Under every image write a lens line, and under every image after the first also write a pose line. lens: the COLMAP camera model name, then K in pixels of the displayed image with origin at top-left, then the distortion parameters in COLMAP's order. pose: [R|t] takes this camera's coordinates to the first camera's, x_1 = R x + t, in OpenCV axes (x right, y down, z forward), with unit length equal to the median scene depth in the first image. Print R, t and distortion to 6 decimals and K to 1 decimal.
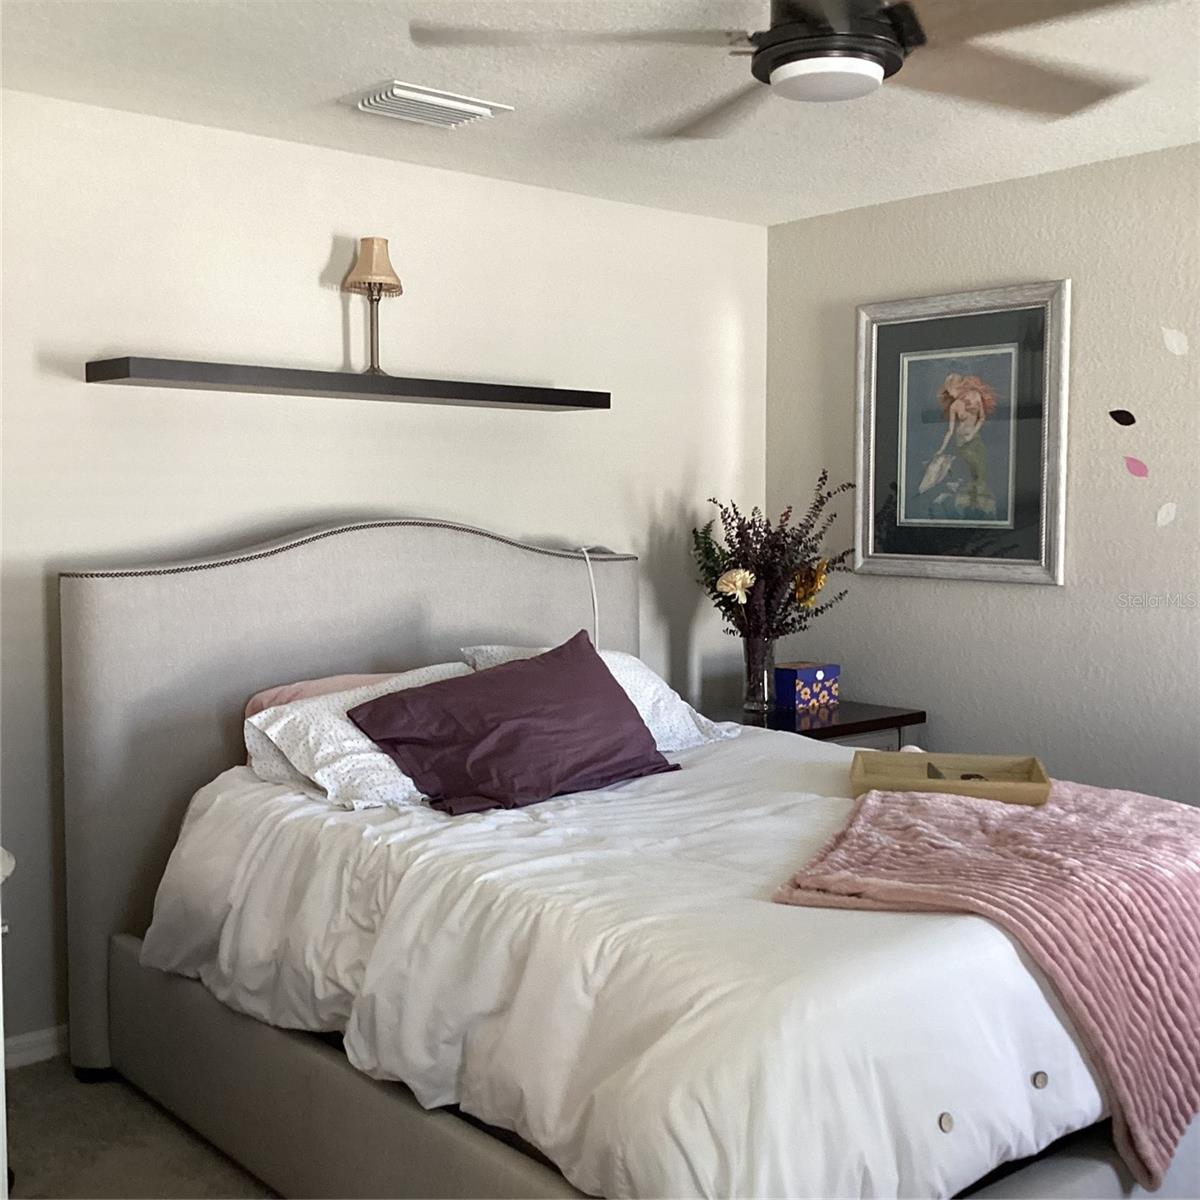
lens RADIAL K [[1440.9, 0, 610.9], [0, 1440.9, 601.3], [0, 0, 1]] dist [0.135674, -0.291210]
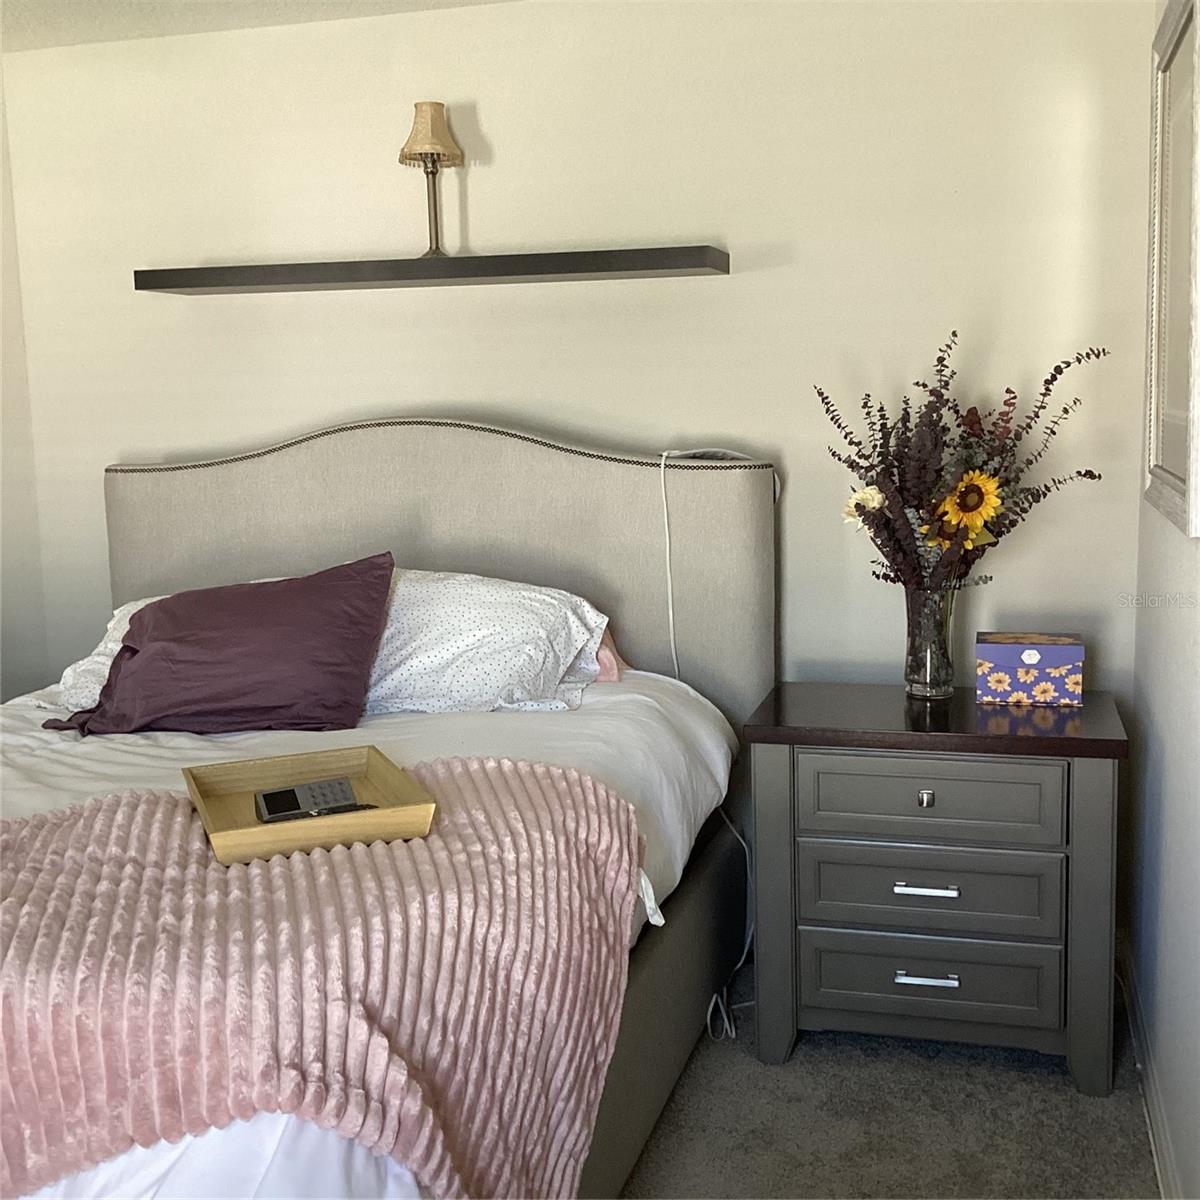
lens RADIAL K [[1440.9, 0, 610.9], [0, 1440.9, 601.3], [0, 0, 1]] dist [0.135674, -0.291210]
pose [[0.553090, 0.101334, -0.826936, 0.603331], [-0.036862, 0.994580, 0.097222, -0.030403], [0.832306, -0.023290, 0.553827, 0.519233]]
